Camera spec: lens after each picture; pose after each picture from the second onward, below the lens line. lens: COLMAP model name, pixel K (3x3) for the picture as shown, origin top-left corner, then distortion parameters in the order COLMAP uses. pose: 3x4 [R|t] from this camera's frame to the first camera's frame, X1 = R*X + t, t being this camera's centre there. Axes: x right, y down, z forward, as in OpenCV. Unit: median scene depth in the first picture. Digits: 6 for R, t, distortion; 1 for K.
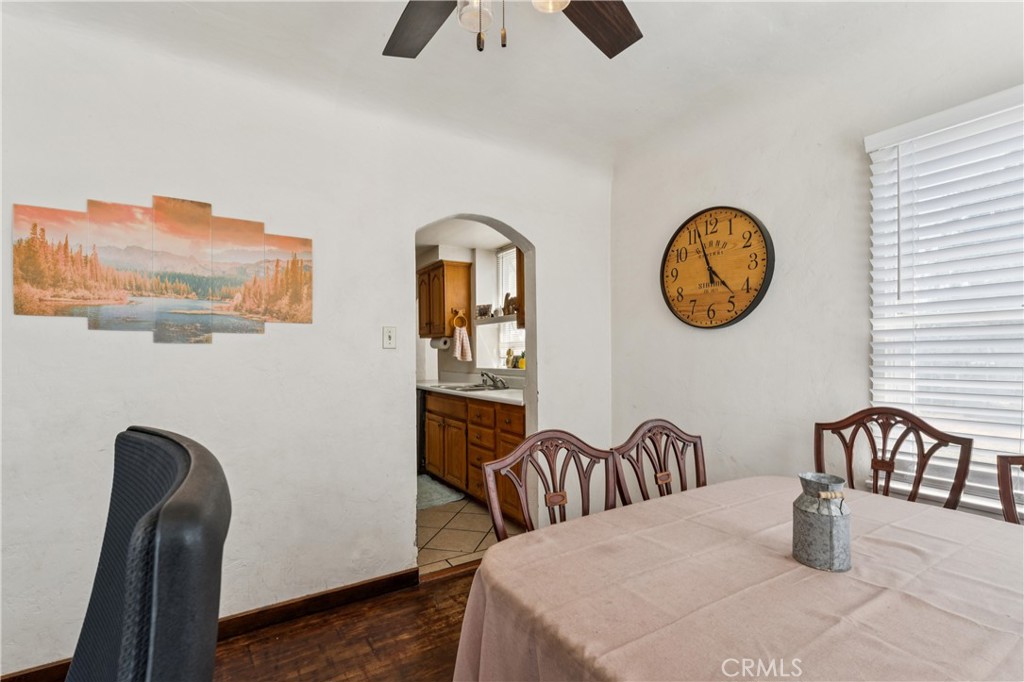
lens RADIAL K [[460.0, 0, 510.7], [0, 460.0, 349.7], [0, 0, 1]] dist [-0.000854, -0.000188]
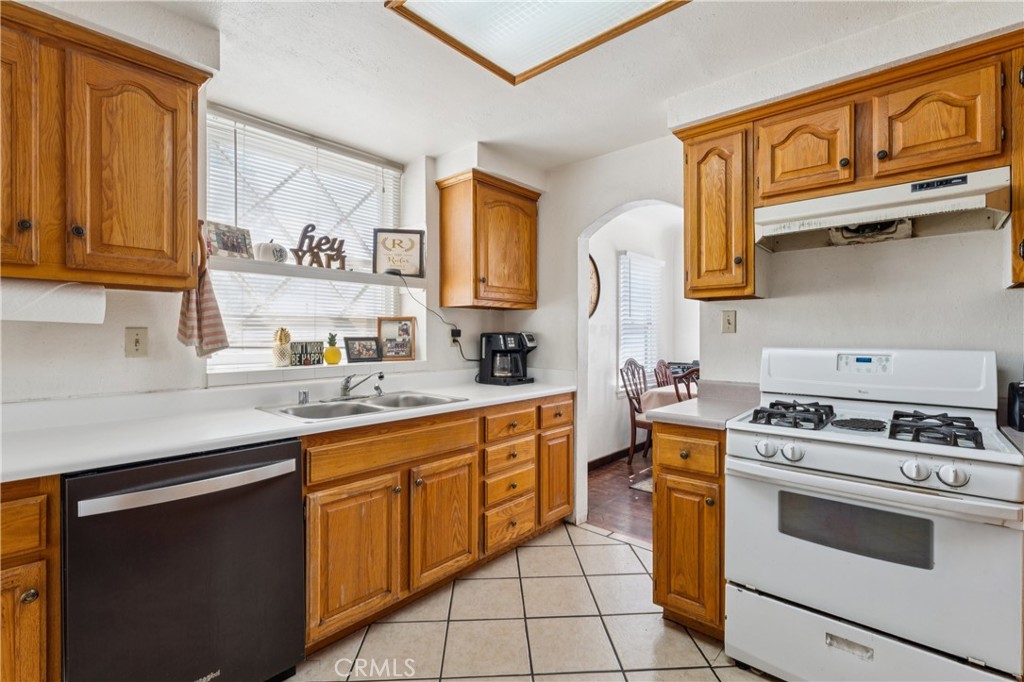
lens RADIAL K [[460.0, 0, 512.0], [0, 460.0, 334.8], [0, 0, 1]] dist [-0.000854, -0.000188]
pose [[-0.287628, 0.009992, 0.957690, -0.487356], [-0.009830, 0.999862, -0.013384, 0.007968], [-0.957692, -0.013263, -0.287490, 0.775210]]
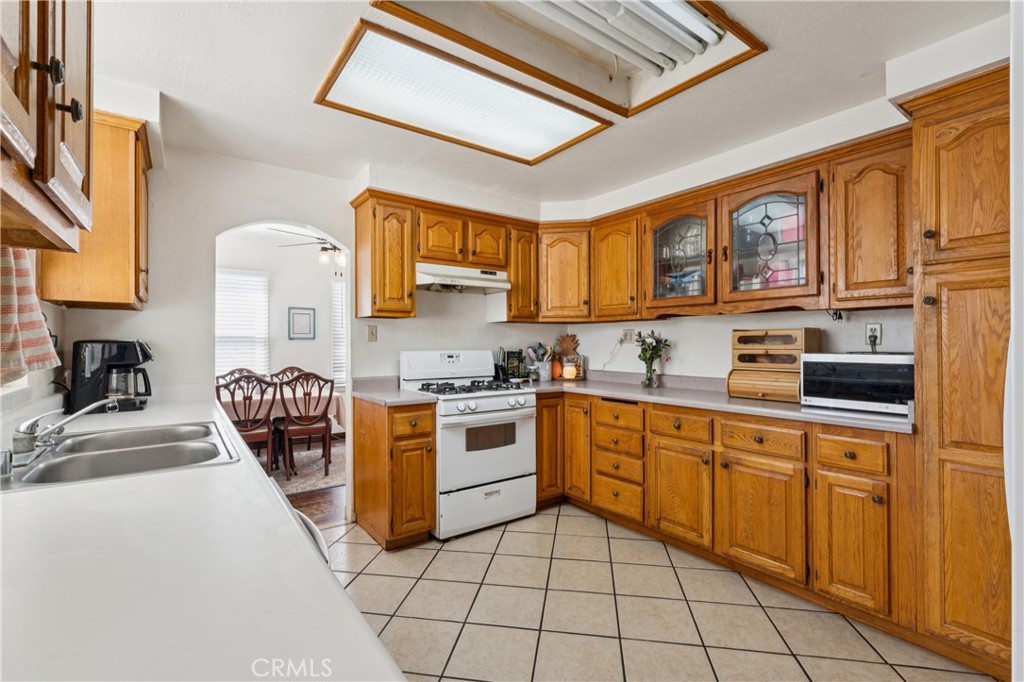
lens RADIAL K [[460.0, 0, 512.2], [0, 460.0, 341.1], [0, 0, 1]] dist [-0.000854, -0.000188]
pose [[-0.996742, 0.010910, -0.079920, -0.252658], [0.012123, 0.999818, -0.014707, 0.008684], [0.079745, -0.015628, -0.996693, 1.081127]]
